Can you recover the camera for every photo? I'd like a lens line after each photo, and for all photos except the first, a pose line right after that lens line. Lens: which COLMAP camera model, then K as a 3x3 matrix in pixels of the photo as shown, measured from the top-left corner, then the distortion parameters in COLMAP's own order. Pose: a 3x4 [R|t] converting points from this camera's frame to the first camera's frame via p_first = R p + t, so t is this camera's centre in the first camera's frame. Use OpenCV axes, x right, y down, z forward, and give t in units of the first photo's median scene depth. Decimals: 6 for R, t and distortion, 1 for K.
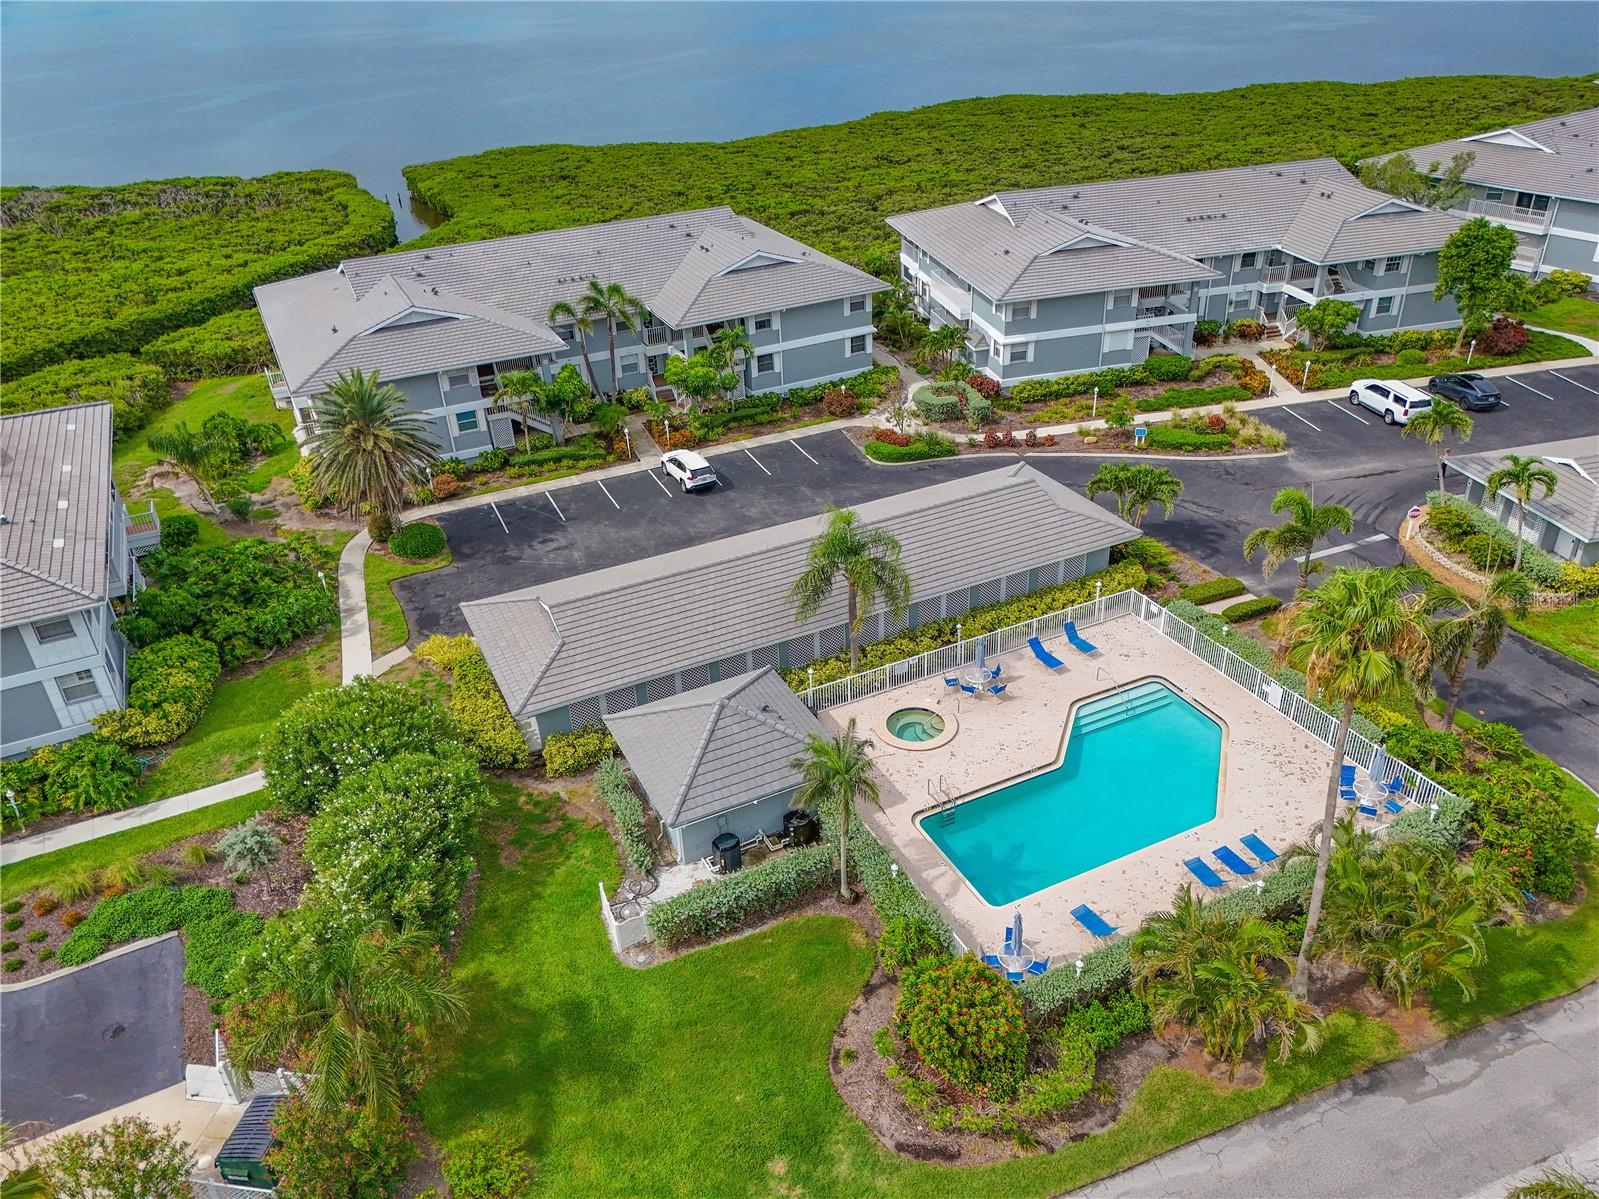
lens RADIAL K [[1159.2, 0, 806.8], [0, 1159.2, 594.8], [0, 0, 1]] dist [0.071318, -0.067762]
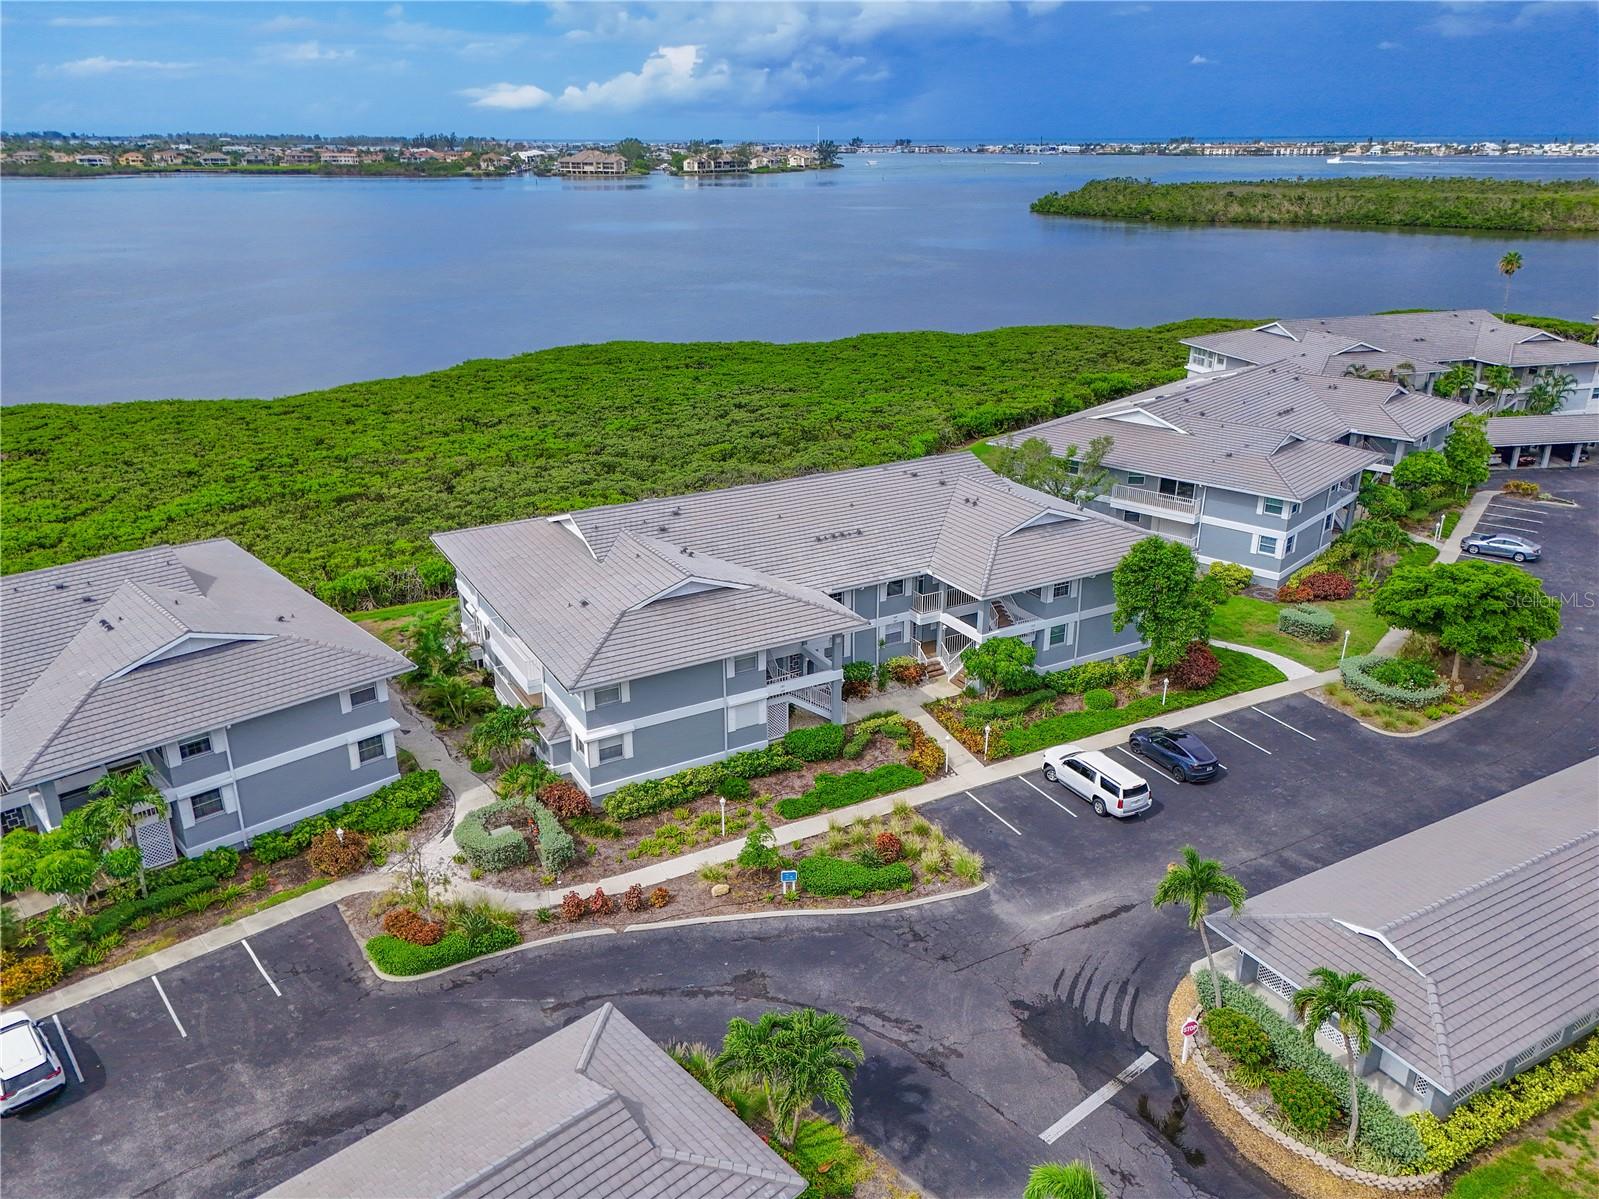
lens RADIAL K [[1159.2, 0, 804.5], [0, 1159.2, 599.0], [0, 0, 1]] dist [0.071318, -0.067762]
pose [[0.957929, -0.065717, 0.279380, 0.100906], [0.110348, 0.982940, -0.147145, -0.174140], [-0.264944, 0.171784, 0.948839, 0.282748]]
